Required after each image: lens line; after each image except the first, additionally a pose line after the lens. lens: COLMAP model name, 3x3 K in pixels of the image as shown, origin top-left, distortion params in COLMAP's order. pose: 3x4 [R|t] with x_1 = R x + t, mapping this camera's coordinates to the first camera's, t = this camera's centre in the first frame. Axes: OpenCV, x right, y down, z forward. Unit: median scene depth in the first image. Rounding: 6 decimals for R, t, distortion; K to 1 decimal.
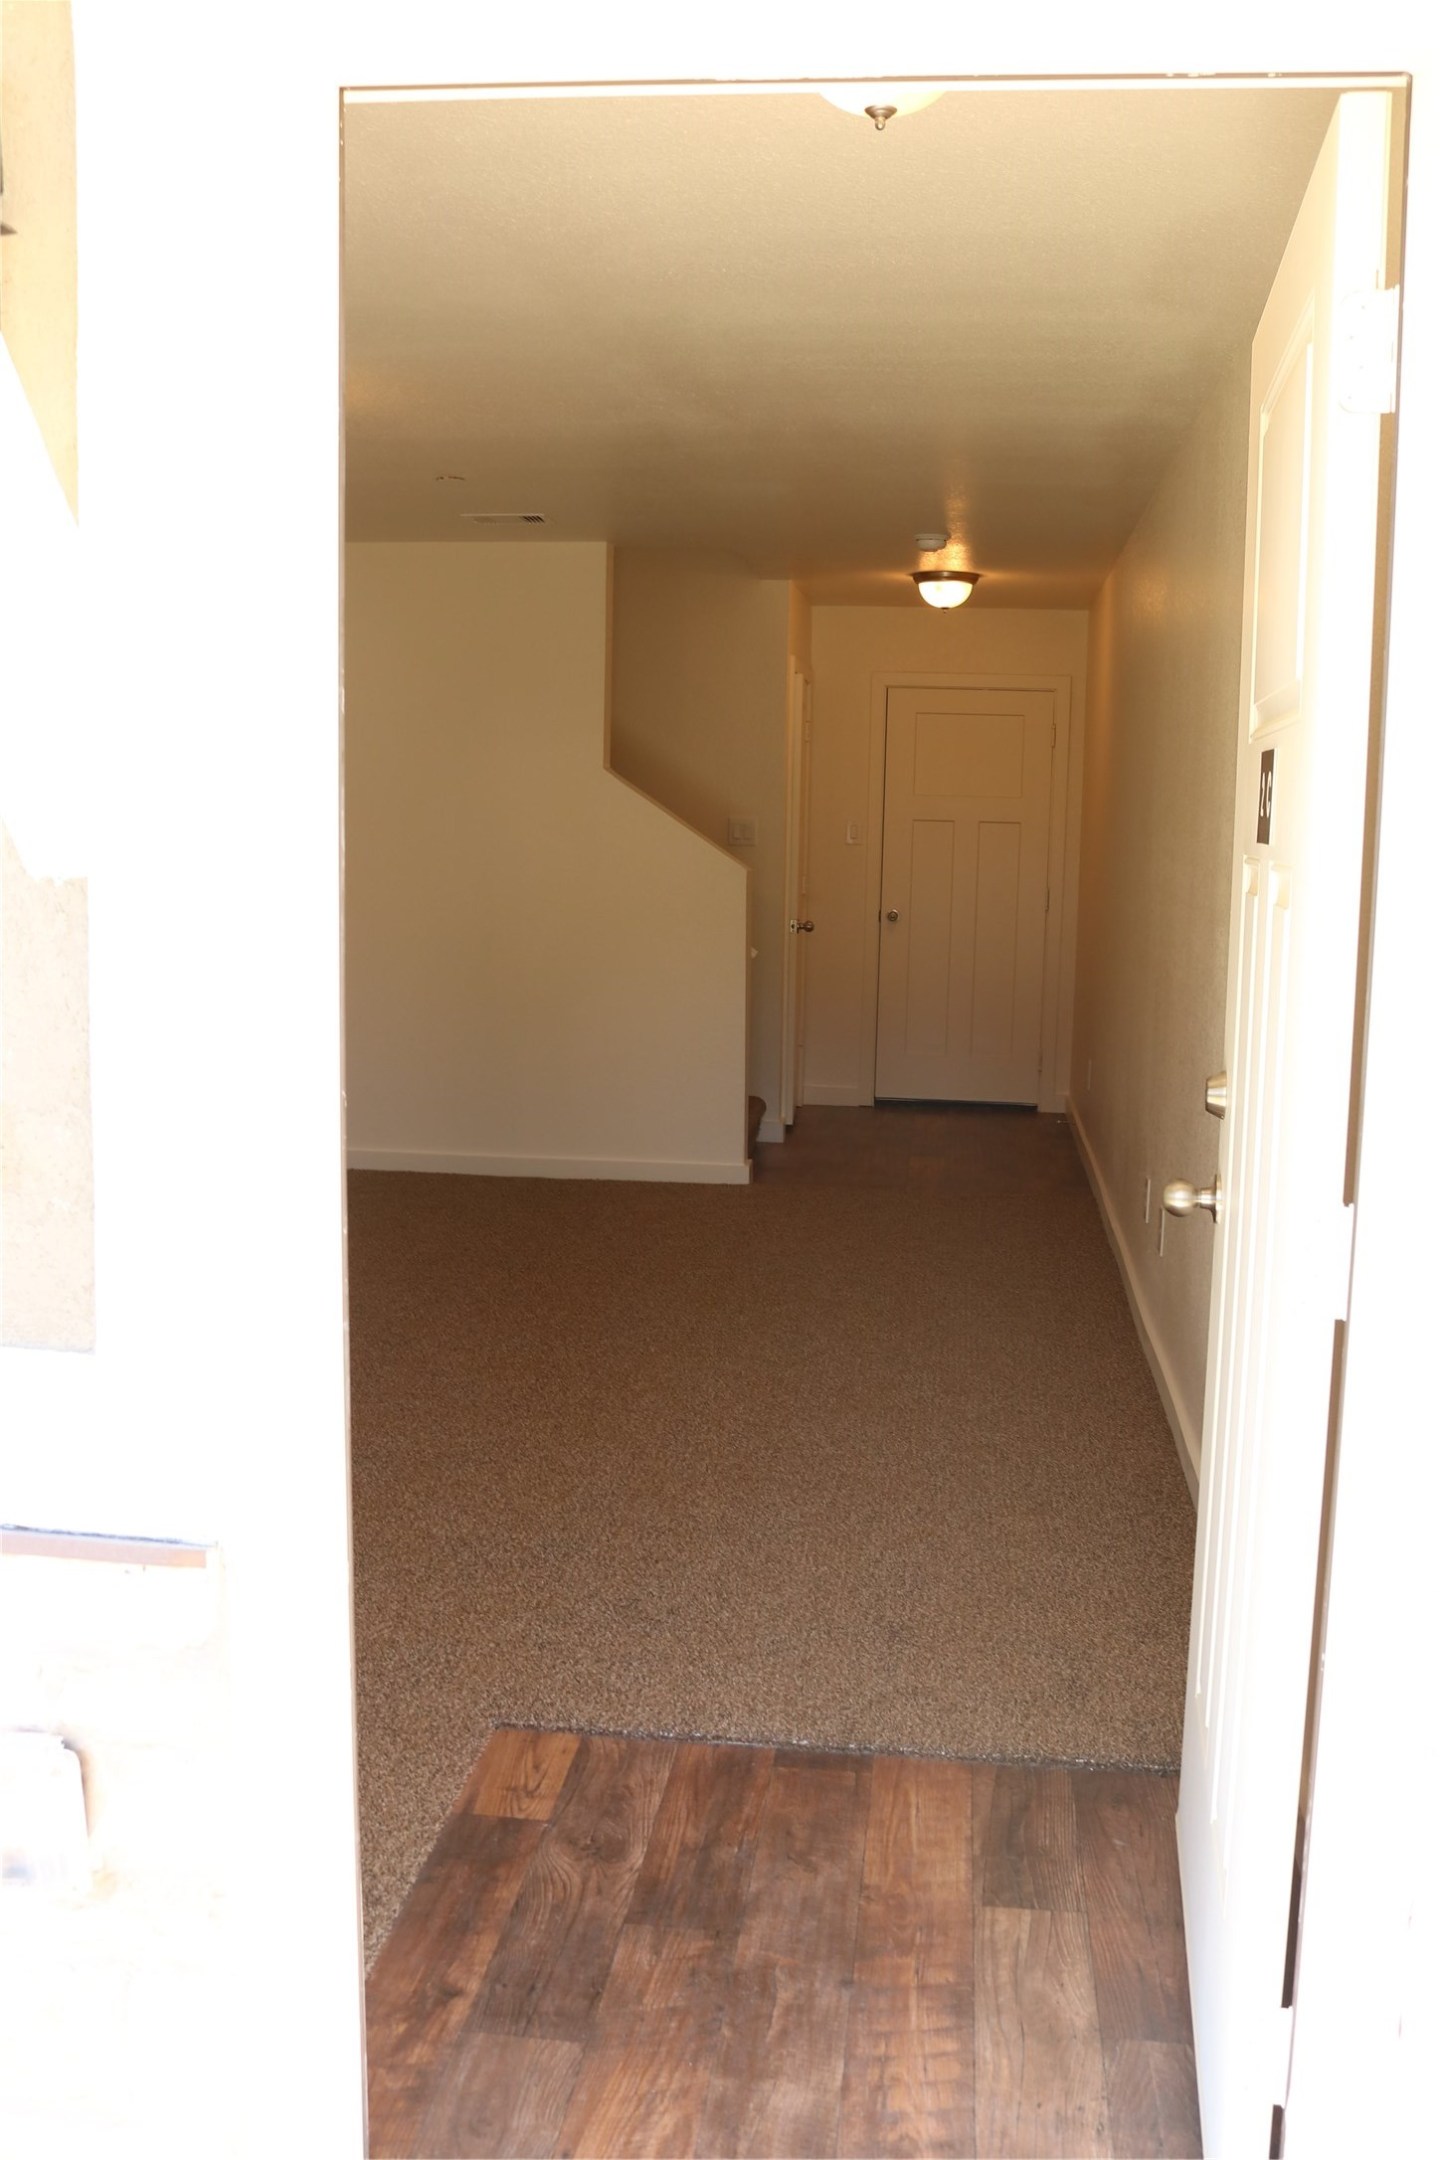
lens RADIAL K [[2005.6, 0, 721.0], [0, 2005.6, 1079.5], [0, 0, 1]] dist [0.004507, 0.000000]
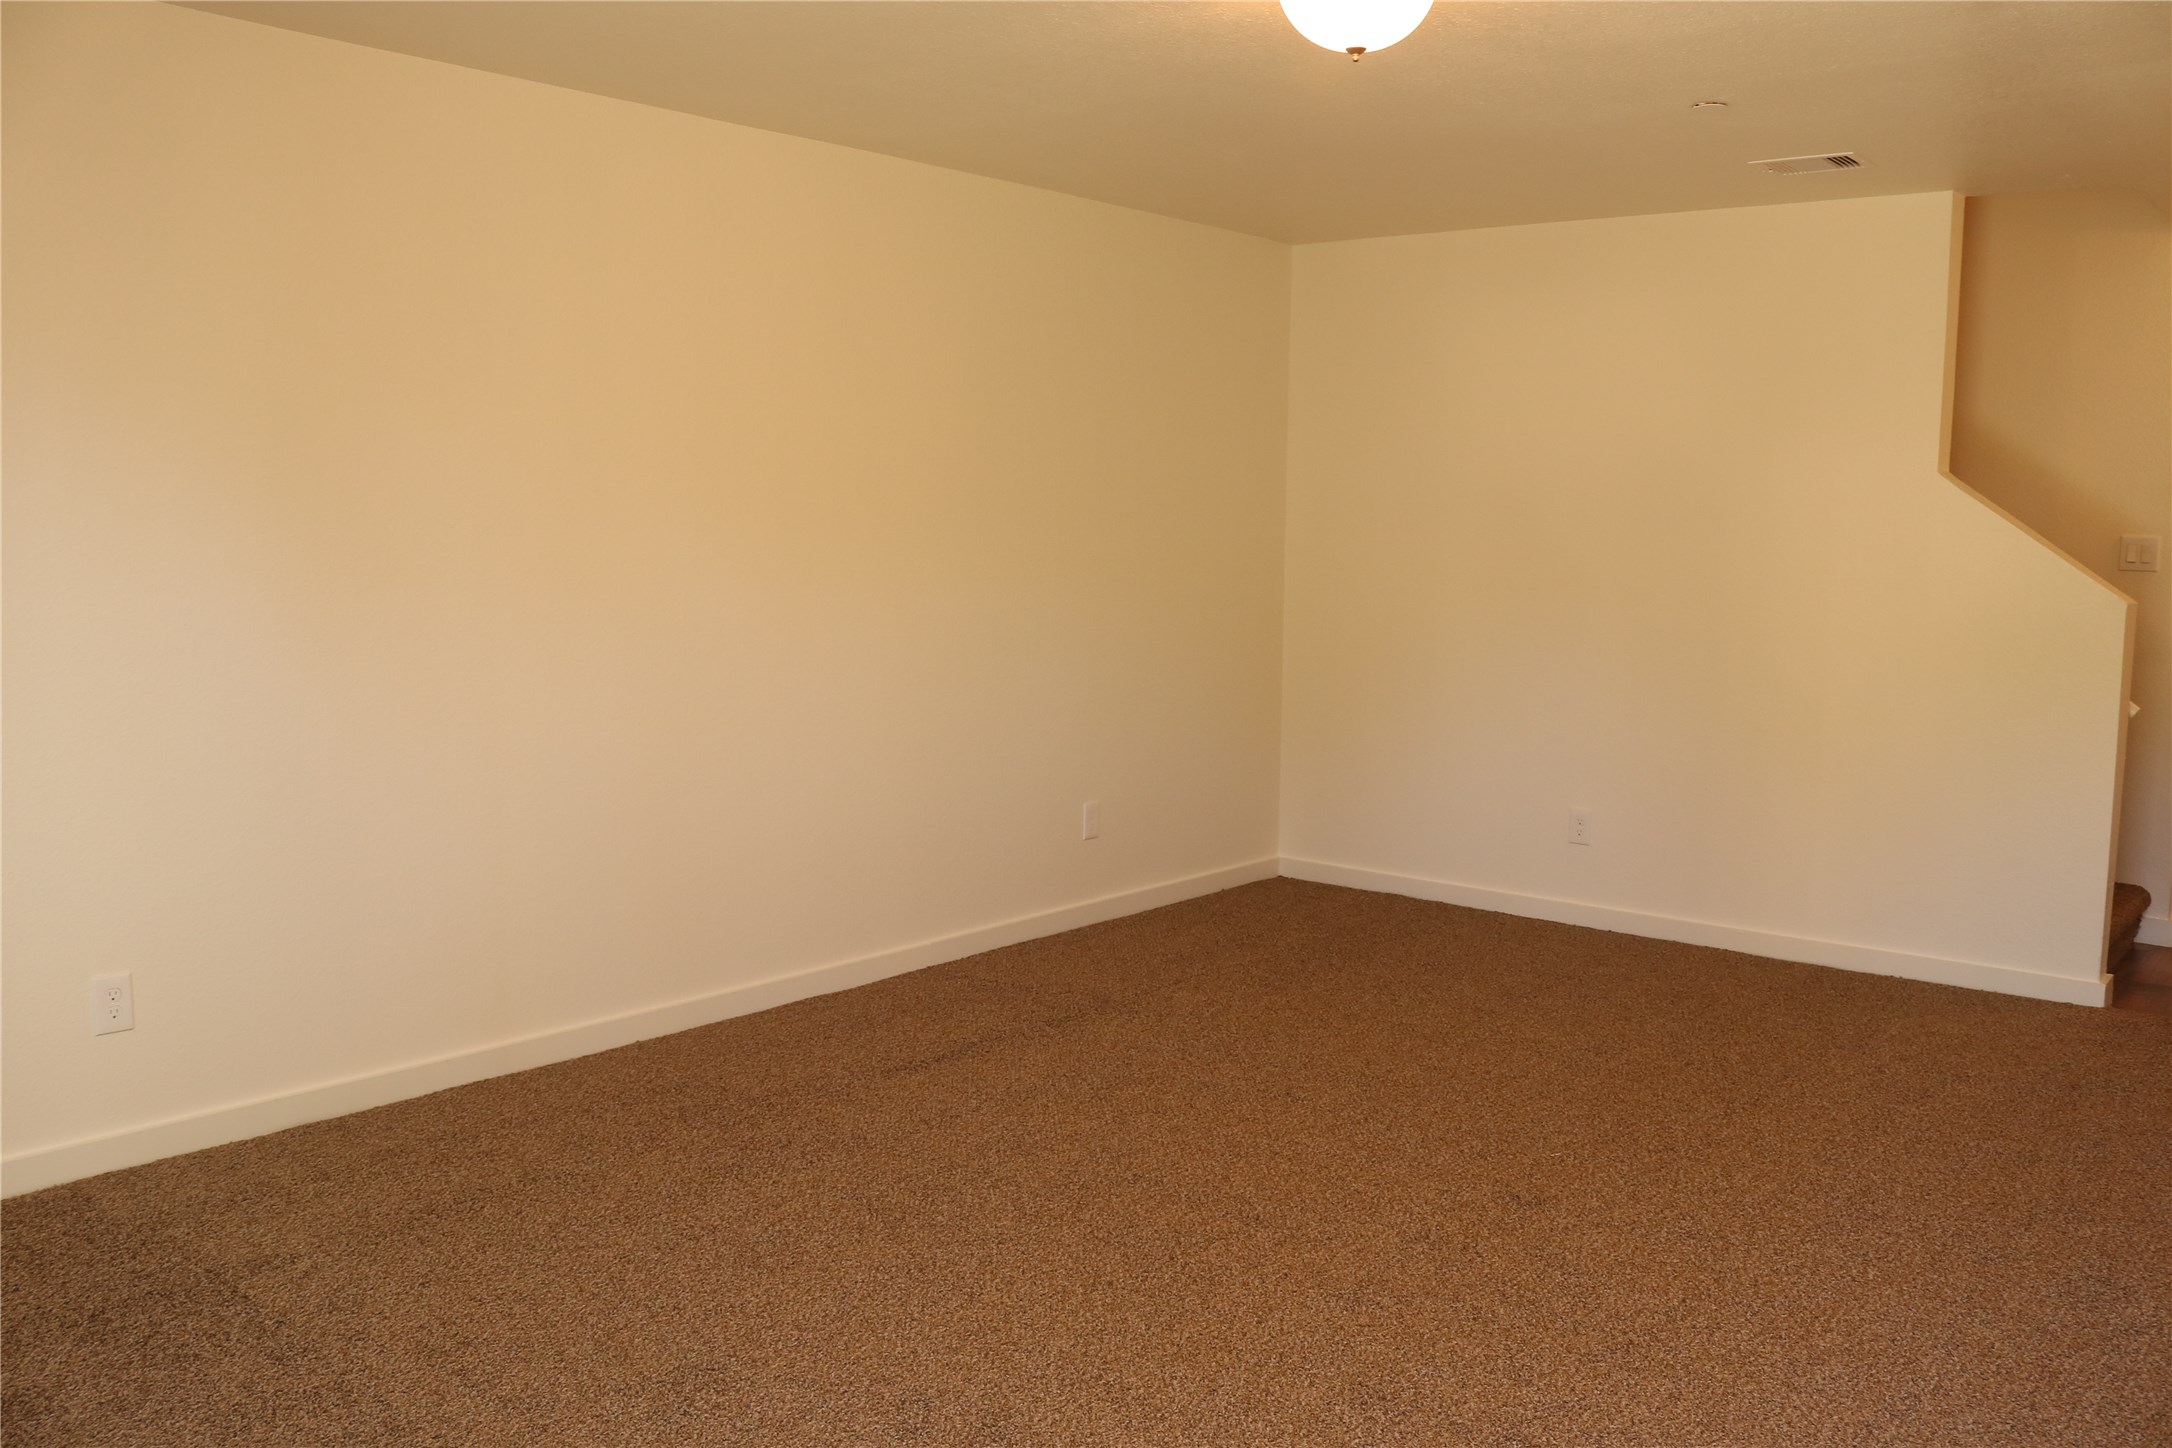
lens RADIAL K [[1779.2, 0, 1065.4], [0, 1779.2, 795.6], [0, 0, 1]] dist [-0.134597, 0.082389]
pose [[0.837197, 0.067528, -0.542717, 0.032366], [-0.063493, 0.997639, 0.026186, -0.022075], [0.543203, 0.012536, 0.839508, 0.238989]]
